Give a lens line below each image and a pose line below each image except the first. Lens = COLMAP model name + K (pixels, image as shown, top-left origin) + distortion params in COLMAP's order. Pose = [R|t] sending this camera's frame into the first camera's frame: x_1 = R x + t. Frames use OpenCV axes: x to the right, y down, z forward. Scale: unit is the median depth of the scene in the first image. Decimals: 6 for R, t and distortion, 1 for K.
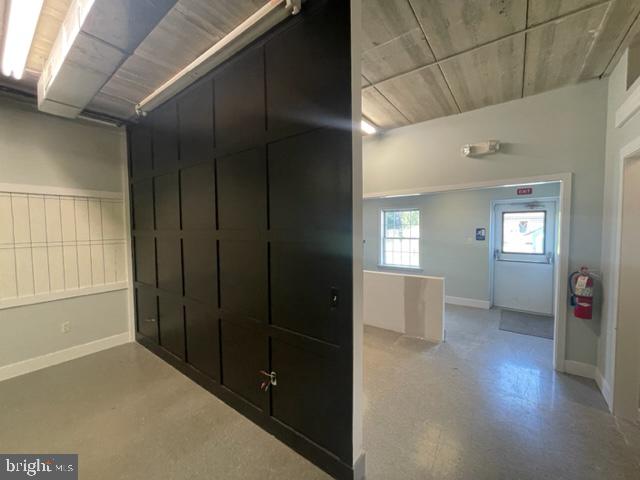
lens RADIAL K [[259.1, 0, 320.3], [0, 259.1, 241.6], [0, 0, 1]] dist [0.001966, 0.000239]
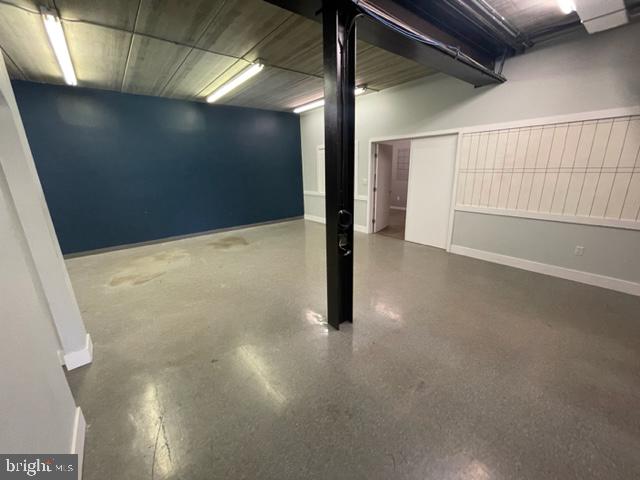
lens RADIAL K [[259.1, 0, 324.9], [0, 259.1, 234.5], [0, 0, 1]] dist [0.001966, 0.000239]
pose [[-0.233380, 0.269104, -0.934407, 0.234061], [-0.026487, 0.958827, 0.282752, -0.007798], [0.972025, 0.090738, -0.216644, 0.202174]]
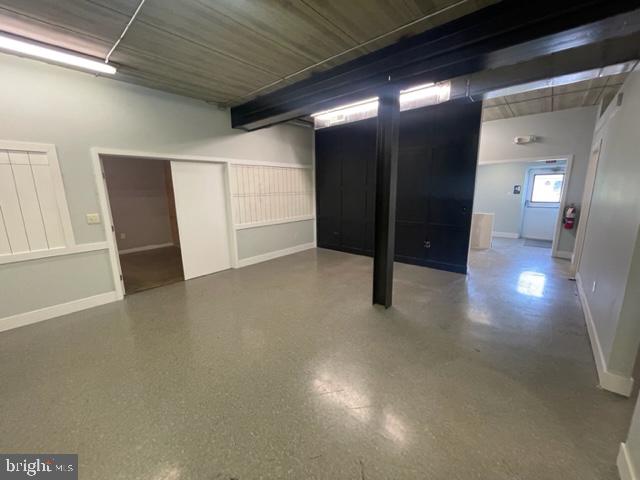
lens RADIAL K [[259.1, 0, 318.7], [0, 259.1, 239.7], [0, 0, 1]] dist [0.001966, 0.000239]
pose [[0.997162, 0.013535, -0.074060, -0.633430], [-0.002923, 0.989925, 0.141560, 0.075111], [0.075230, -0.140942, 0.987155, -0.936335]]
